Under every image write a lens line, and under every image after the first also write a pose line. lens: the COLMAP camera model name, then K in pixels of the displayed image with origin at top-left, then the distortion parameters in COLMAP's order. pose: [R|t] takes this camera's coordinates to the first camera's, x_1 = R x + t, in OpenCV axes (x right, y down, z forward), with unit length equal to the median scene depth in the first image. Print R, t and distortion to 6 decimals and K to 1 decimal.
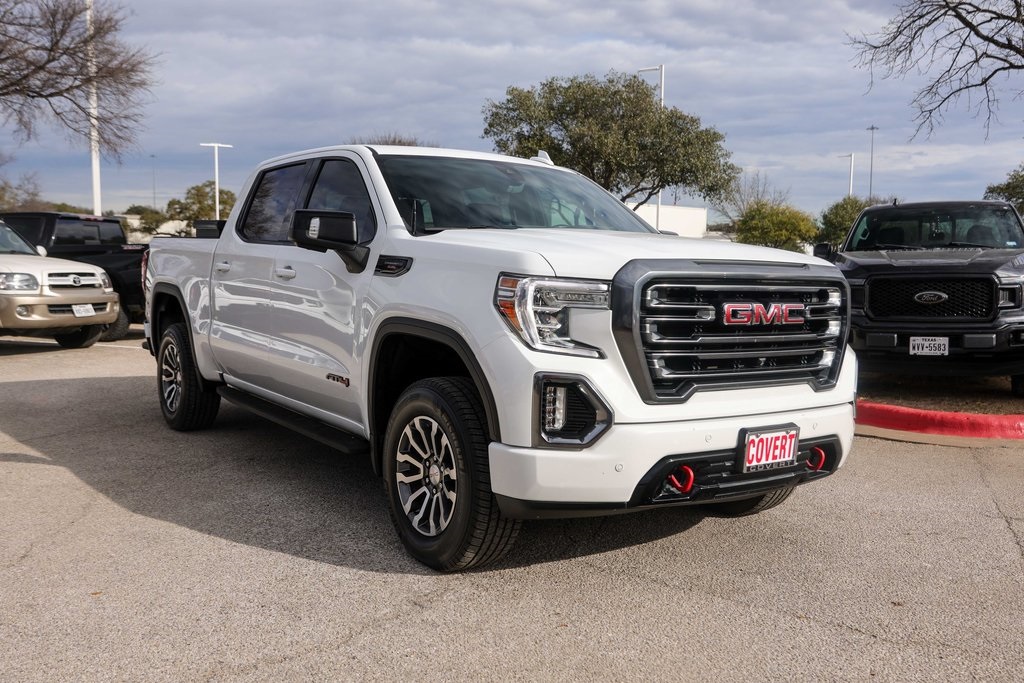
lens RADIAL K [[967.6, 0, 512.0], [0, 967.6, 341.5], [0, 0, 1]] dist [0.000633, 0.000595]
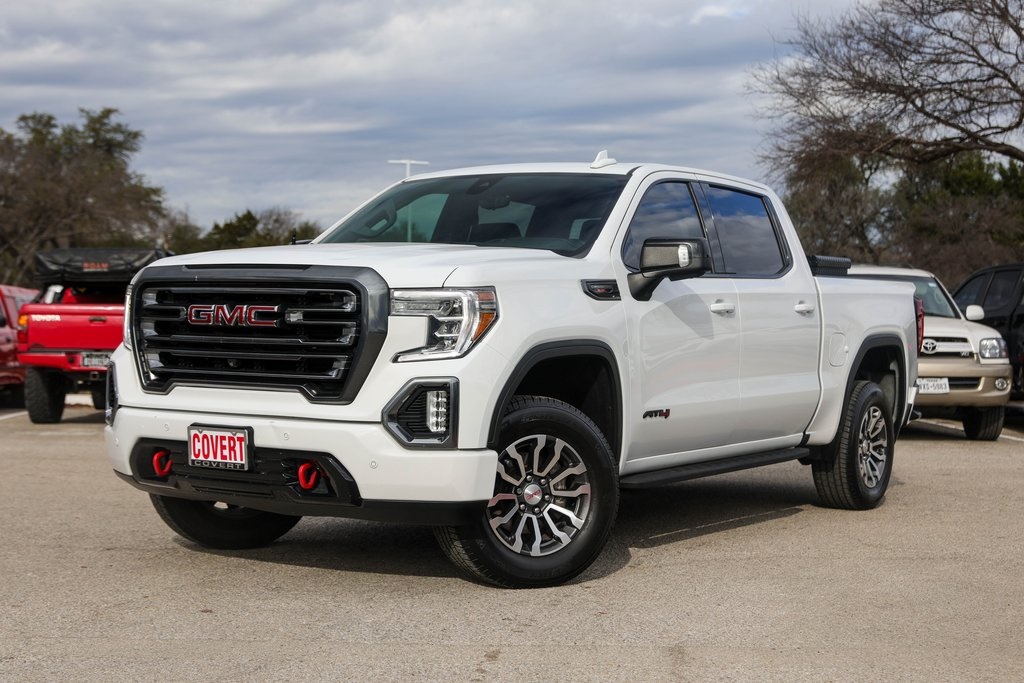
lens RADIAL K [[1689.1, 0, 512.0], [0, 1689.1, 341.5], [0, 0, 1]] dist [0.034081, -0.022293]
pose [[0.350893, -0.008568, -0.936376, 2.022539], [-0.084805, 0.995558, -0.040890, 0.046334], [0.932567, 0.093758, 0.348608, 0.654240]]
